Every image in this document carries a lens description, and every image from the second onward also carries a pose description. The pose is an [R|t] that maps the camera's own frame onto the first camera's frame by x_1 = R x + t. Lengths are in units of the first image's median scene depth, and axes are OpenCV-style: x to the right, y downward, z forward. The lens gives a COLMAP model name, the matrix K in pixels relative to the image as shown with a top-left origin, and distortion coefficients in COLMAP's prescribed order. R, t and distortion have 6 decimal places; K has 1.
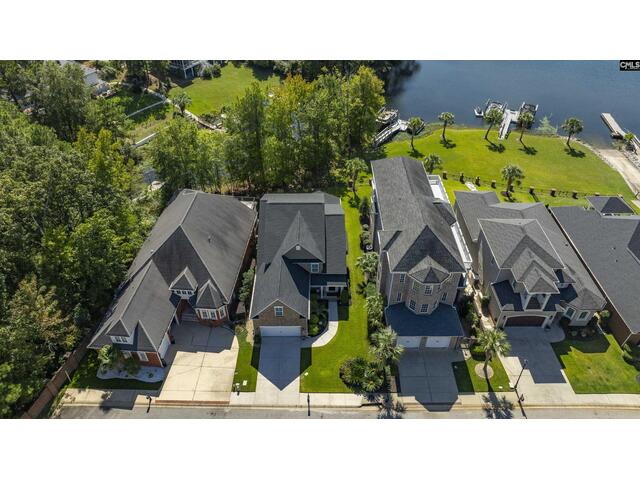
lens RADIAL K [[450.4, 0, 320.0], [0, 450.4, 240.0], [0, 0, 1]] dist [-0.037835, 0.040878]
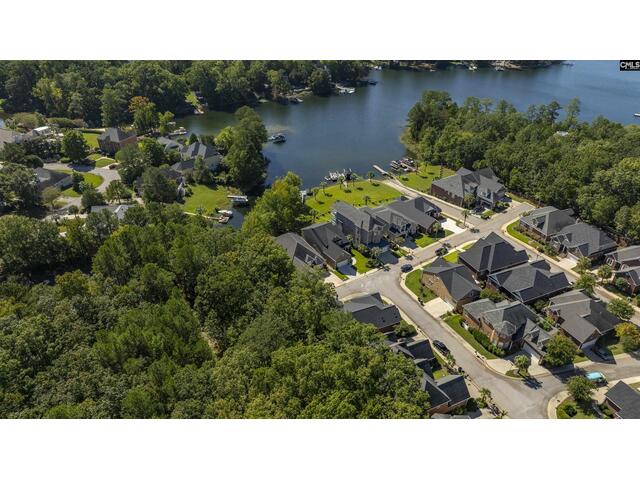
lens RADIAL K [[450.4, 0, 320.0], [0, 450.4, 240.0], [0, 0, 1]] dist [-0.037835, 0.040878]
pose [[0.824491, -0.297573, 0.481316, -1.534258], [0.362828, 0.930715, -0.046108, 0.134615], [-0.434247, 0.212651, 0.875334, -1.517858]]
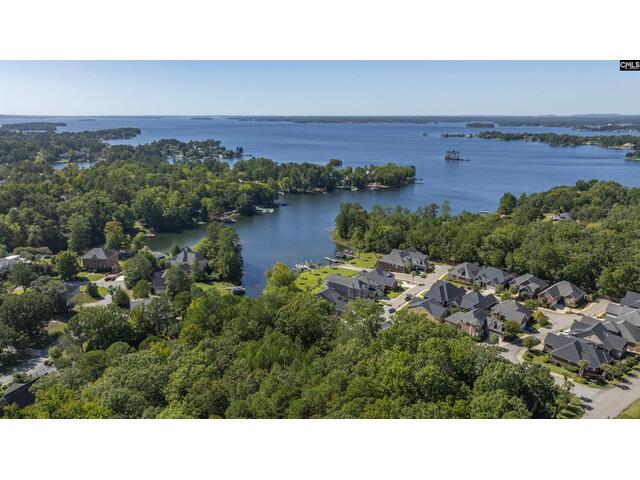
lens RADIAL K [[450.4, 0, 320.0], [0, 450.4, 240.0], [0, 0, 1]] dist [-0.037835, 0.040878]
pose [[0.607520, -0.213645, 0.765033, -3.076549], [0.510810, 0.842653, -0.170318, 0.192967], [-0.608270, 0.494258, 0.621060, -1.628844]]
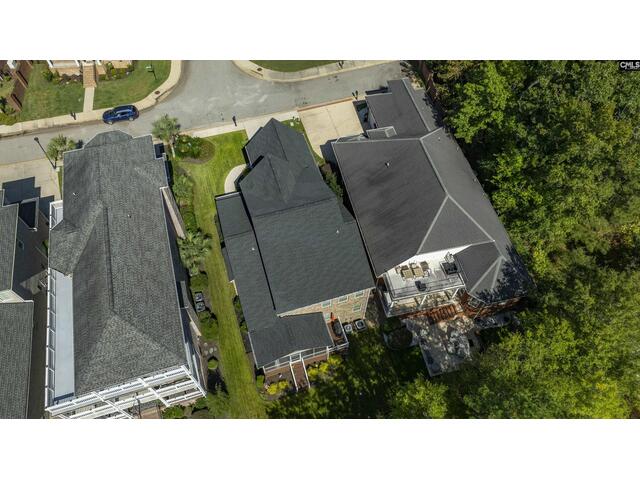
lens RADIAL K [[450.4, 0, 320.0], [0, 450.4, 240.0], [0, 0, 1]] dist [-0.037835, 0.040878]
pose [[-0.954271, 0.243444, -0.173502, 0.038593], [-0.199190, -0.085019, 0.976266, -0.784334], [0.222915, 0.966182, 0.129623, 1.024732]]
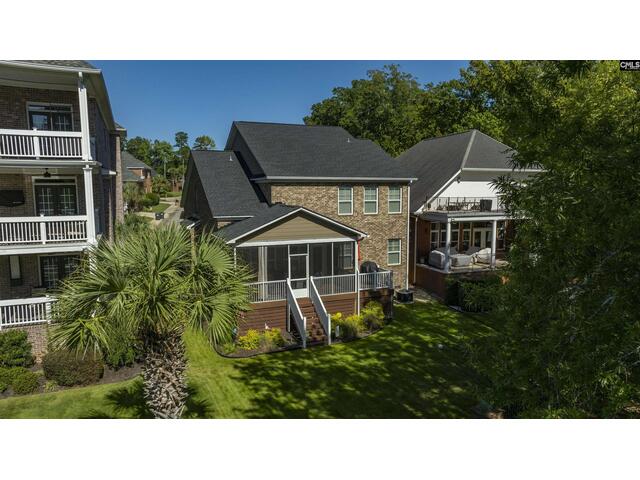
lens RADIAL K [[450.4, 0, 320.0], [0, 450.4, 240.0], [0, 0, 1]] dist [-0.037835, 0.040878]
pose [[-0.923661, 0.047422, -0.380265, 0.121022], [-0.241947, 0.697356, 0.674652, -0.364001], [0.297173, 0.715154, -0.632647, 1.511051]]
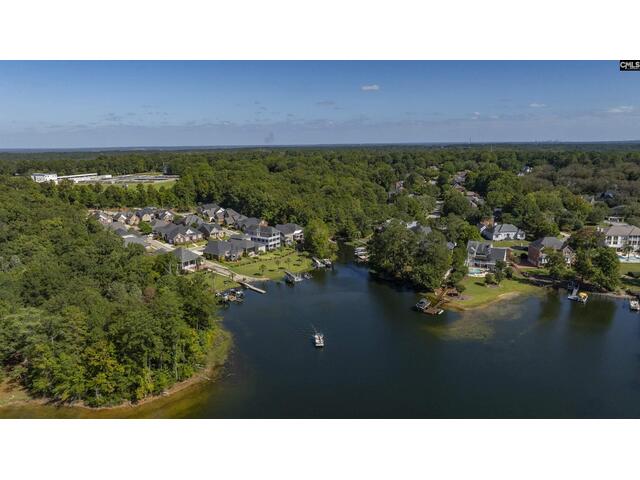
lens RADIAL K [[450.4, 0, 320.0], [0, 450.4, 240.0], [0, 0, 1]] dist [-0.037835, 0.040878]
pose [[-0.593736, 0.178038, -0.784716, 3.745714], [-0.506141, 0.675494, 0.536217, -2.991156], [0.625538, 0.715549, -0.310953, 3.066683]]
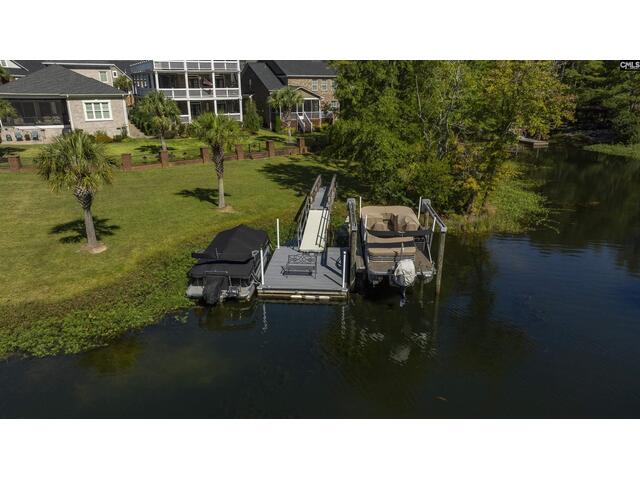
lens RADIAL K [[450.4, 0, 320.0], [0, 450.4, 240.0], [0, 0, 1]] dist [-0.037835, 0.040878]
pose [[-0.875931, 0.160509, -0.454952, 0.494618], [-0.307795, 0.540237, 0.783203, -0.778589], [0.371493, 0.826064, -0.423807, 2.019629]]
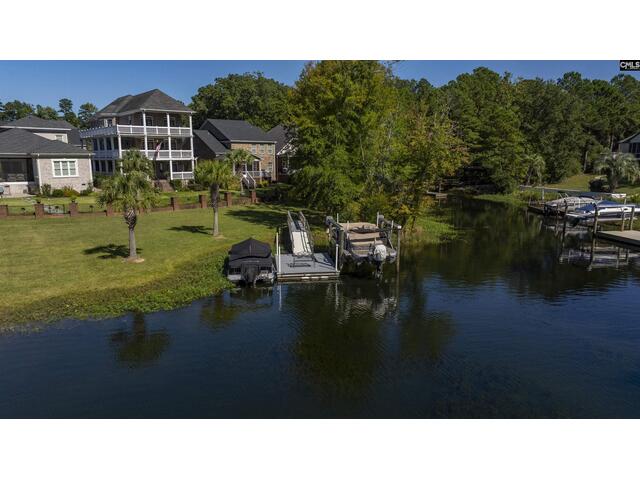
lens RADIAL K [[450.4, 0, 320.0], [0, 450.4, 240.0], [0, 0, 1]] dist [-0.037835, 0.040878]
pose [[-0.761671, 0.120323, -0.636694, 0.646637], [-0.415649, 0.663078, 0.622546, -0.818189], [0.497085, 0.738816, -0.455036, 2.098805]]
